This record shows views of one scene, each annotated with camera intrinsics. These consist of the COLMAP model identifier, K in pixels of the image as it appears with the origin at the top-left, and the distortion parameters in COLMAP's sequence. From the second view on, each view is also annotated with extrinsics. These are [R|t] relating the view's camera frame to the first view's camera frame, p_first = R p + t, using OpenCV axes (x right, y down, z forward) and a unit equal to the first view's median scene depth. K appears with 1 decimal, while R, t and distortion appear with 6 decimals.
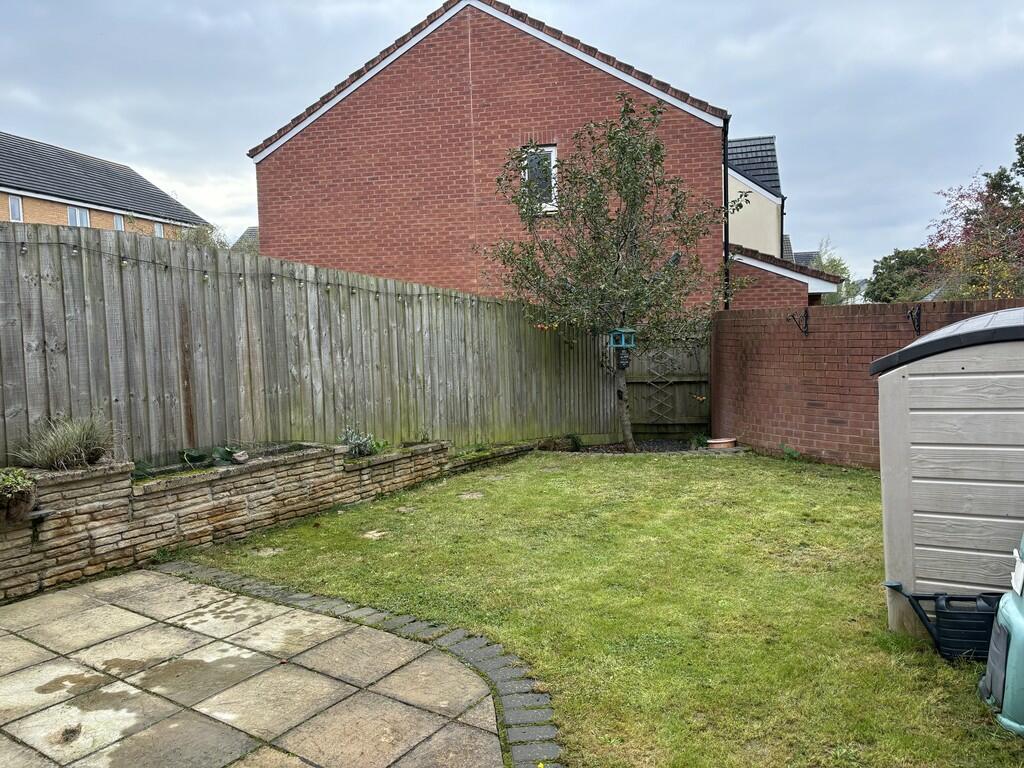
lens RADIAL K [[788.6, 0, 508.4], [0, 788.6, 383.6], [0, 0, 1]] dist [0.039687, 0.004025]
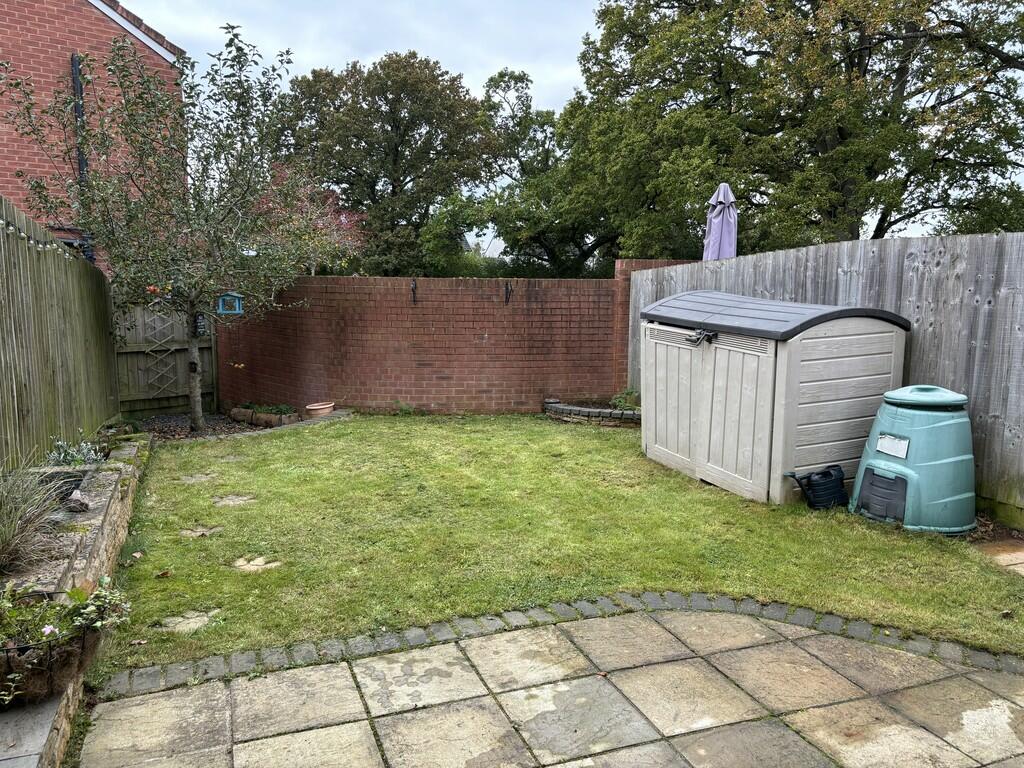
lens RADIAL K [[788.6, 0, 508.4], [0, 788.6, 383.6], [0, 0, 1]] dist [0.039687, 0.004025]
pose [[0.556214, -0.081172, 0.827065, -0.708698], [0.034664, 0.996618, 0.074501, -0.038472], [-0.830316, -0.012769, 0.557147, 0.382374]]
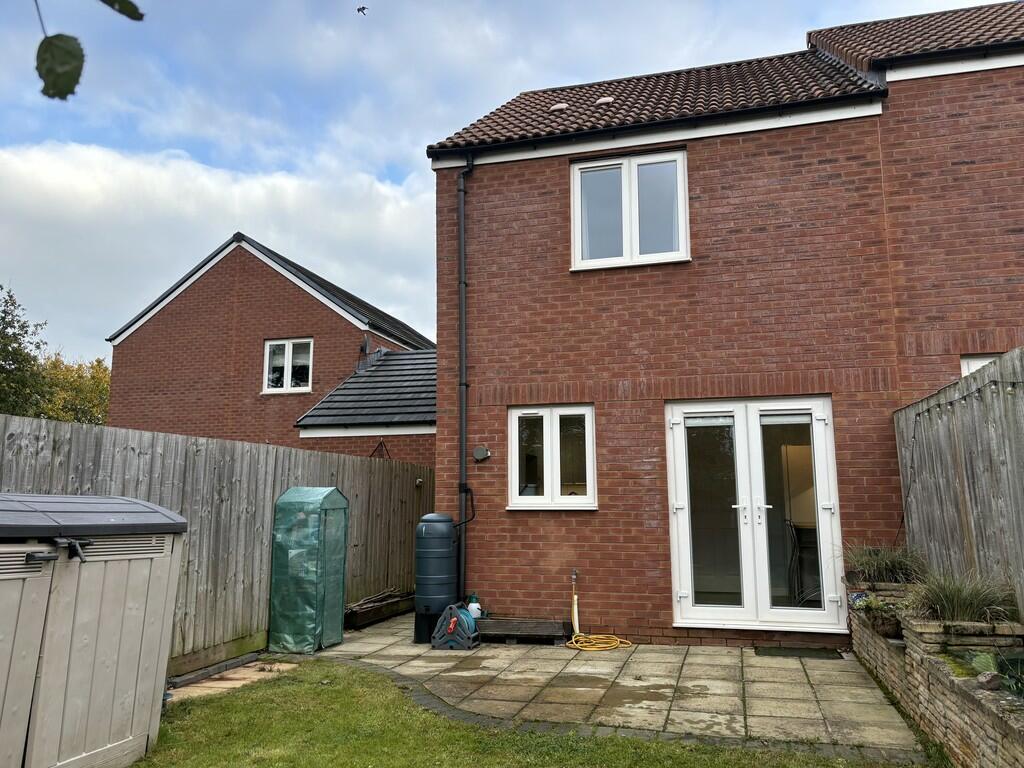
lens RADIAL K [[788.6, 0, 508.4], [0, 788.6, 383.6], [0, 0, 1]] dist [0.039687, 0.004025]
pose [[-0.941131, -0.021211, -0.337376, 0.275855], [0.002116, 0.997640, -0.068624, -0.108703], [0.338035, -0.065298, -0.938865, 1.599286]]
